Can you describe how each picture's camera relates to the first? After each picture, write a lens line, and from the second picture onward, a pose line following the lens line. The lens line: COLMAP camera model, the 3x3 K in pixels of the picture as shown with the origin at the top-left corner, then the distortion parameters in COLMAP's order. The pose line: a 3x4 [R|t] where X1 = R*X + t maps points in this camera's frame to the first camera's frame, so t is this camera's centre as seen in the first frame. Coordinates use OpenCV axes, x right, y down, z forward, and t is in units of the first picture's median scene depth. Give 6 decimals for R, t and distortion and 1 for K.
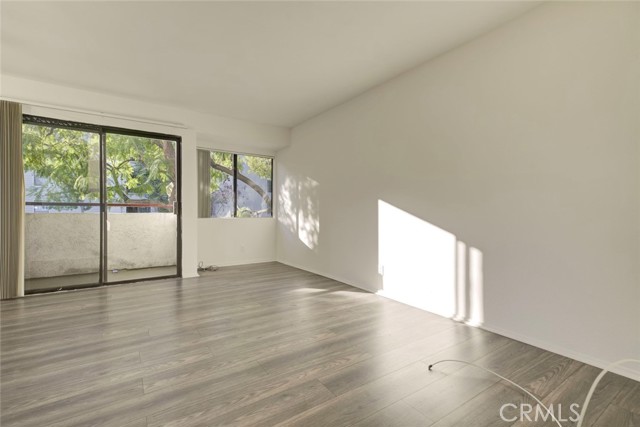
lens RADIAL K [[289.3, 0, 321.4], [0, 289.3, 215.7], [0, 0, 1]] dist [0.026056, -0.003661]
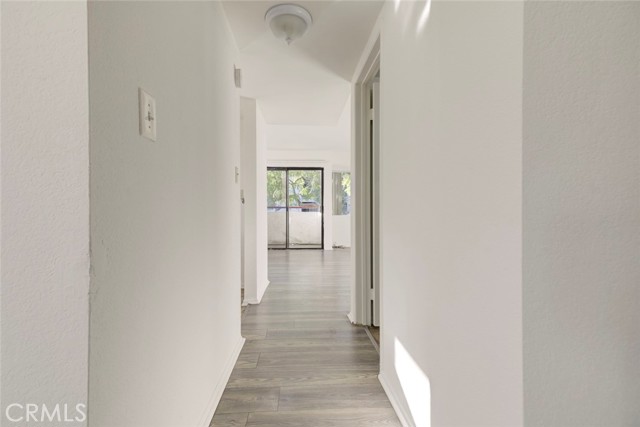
lens RADIAL K [[289.3, 0, 317.5], [0, 289.3, 211.4], [0, 0, 1]] dist [0.026056, -0.003661]
pose [[0.860184, -0.006114, -0.509947, 0.333803], [-0.001299, 0.999899, -0.014180, 0.011896], [0.509982, 0.012860, 0.860089, -0.451811]]
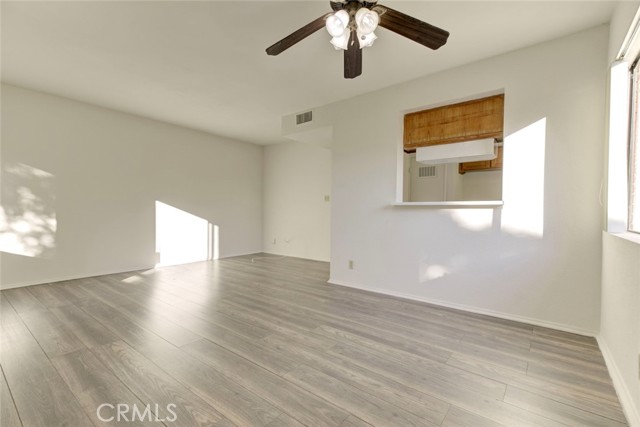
lens RADIAL K [[289.3, 0, 316.1], [0, 289.3, 219.5], [0, 0, 1]] dist [0.026056, -0.003661]
pose [[-0.295041, -0.039417, 0.954671, -1.064818], [-0.000356, 0.999153, 0.041144, -0.016035], [-0.955484, 0.011800, -0.294805, 0.515905]]
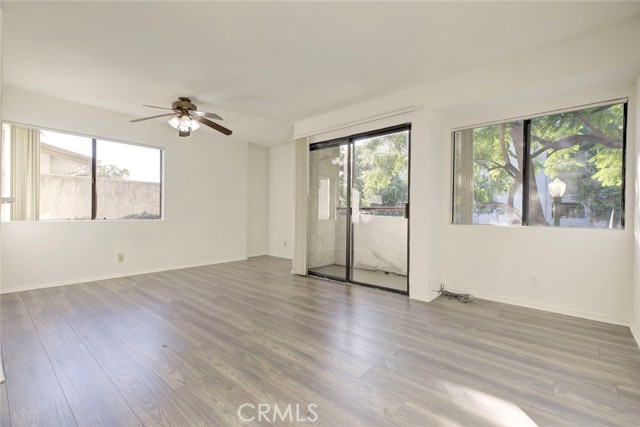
lens RADIAL K [[289.3, 0, 313.8], [0, 289.3, 213.0], [0, 0, 1]] dist [0.026056, -0.003661]
pose [[0.232716, -0.007251, -0.972518, 0.228239], [-0.018321, 0.999762, -0.011838, -0.003906], [0.972372, 0.020572, 0.232528, 0.516155]]
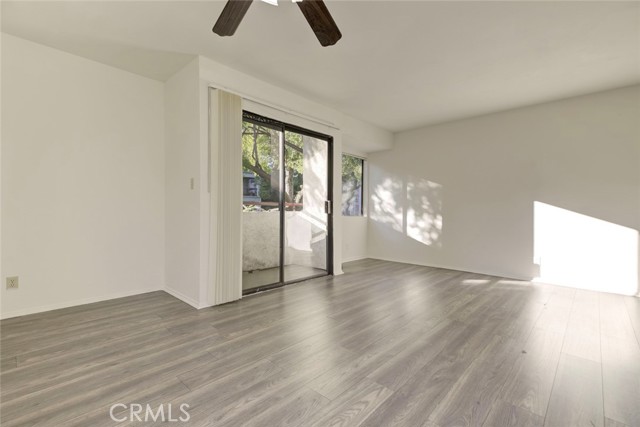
lens RADIAL K [[289.3, 0, 312.2], [0, 289.3, 215.6], [0, 0, 1]] dist [0.026056, -0.003661]
pose [[0.978500, -0.002315, 0.206232, -0.710595], [0.000441, 0.999958, 0.009132, -0.005448], [-0.206245, -0.008845, 0.978460, 0.016528]]
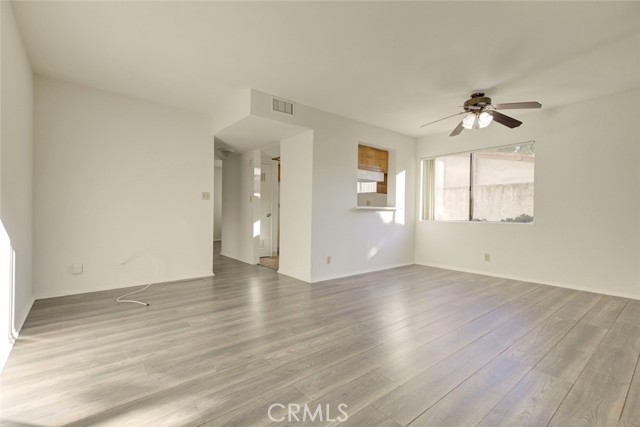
lens RADIAL K [[289.3, 0, 320.2], [0, 289.3, 215.0], [0, 0, 1]] dist [0.026056, -0.003661]
pose [[-0.995663, -0.015114, -0.091794, -0.179716], [-0.016813, 0.999701, 0.017770, -0.014959], [0.091498, 0.019236, -0.995619, 1.111232]]
